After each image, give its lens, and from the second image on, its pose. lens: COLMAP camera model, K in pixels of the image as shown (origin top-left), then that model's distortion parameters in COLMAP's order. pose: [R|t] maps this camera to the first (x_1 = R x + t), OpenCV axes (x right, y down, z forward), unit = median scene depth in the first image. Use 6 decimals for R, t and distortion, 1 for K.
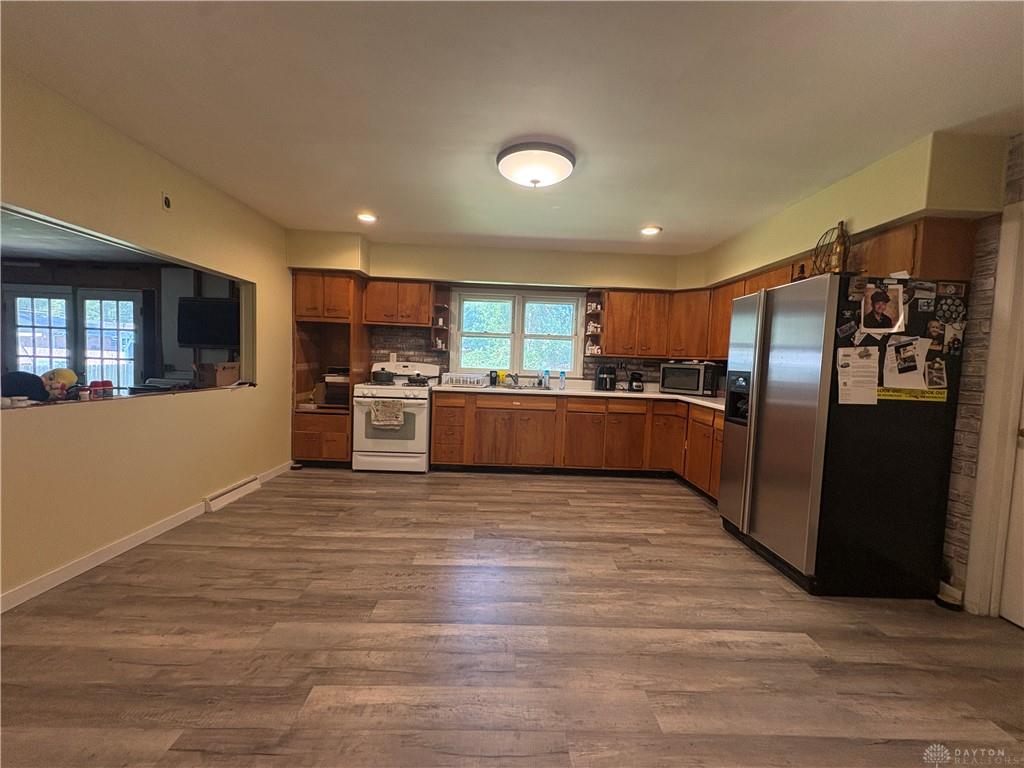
lens RADIAL K [[414.5, 0, 512.7], [0, 414.5, 386.4], [0, 0, 1]] dist [-0.000533, 0.000160]
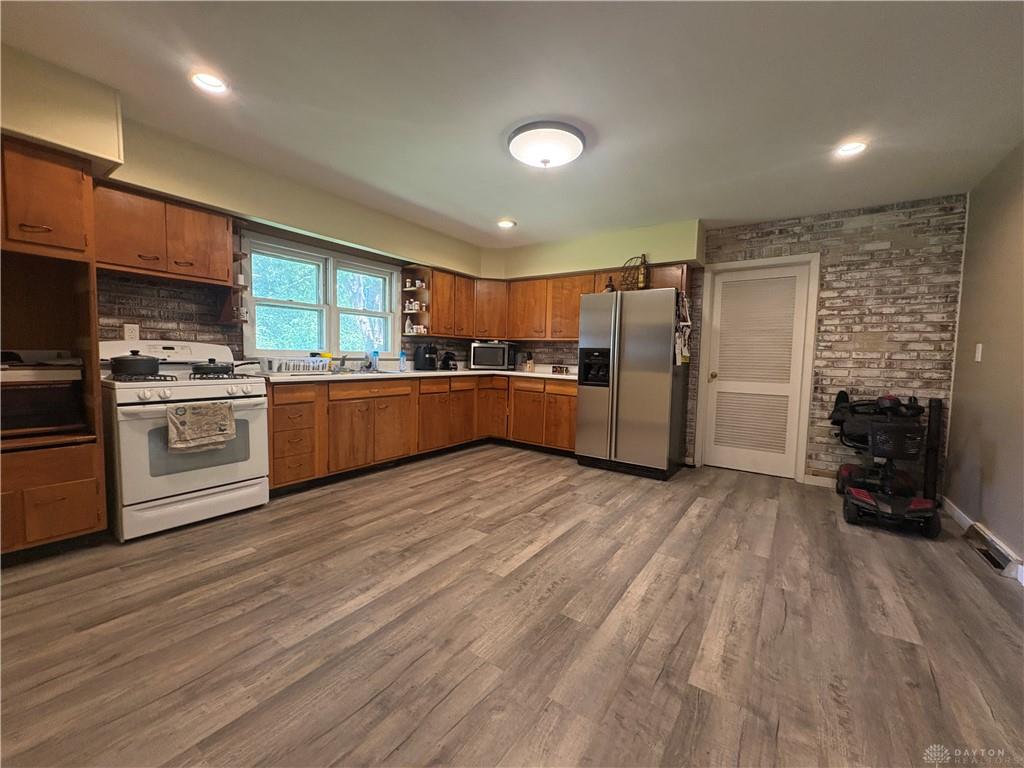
lens RADIAL K [[414.5, 0, 512.7], [0, 414.5, 386.4], [0, 0, 1]] dist [-0.000533, 0.000160]
pose [[0.584029, -0.082876, 0.807491, -0.546337], [0.047678, 0.996559, 0.067797, -0.011477], [-0.810331, -0.001096, 0.585971, 0.298165]]
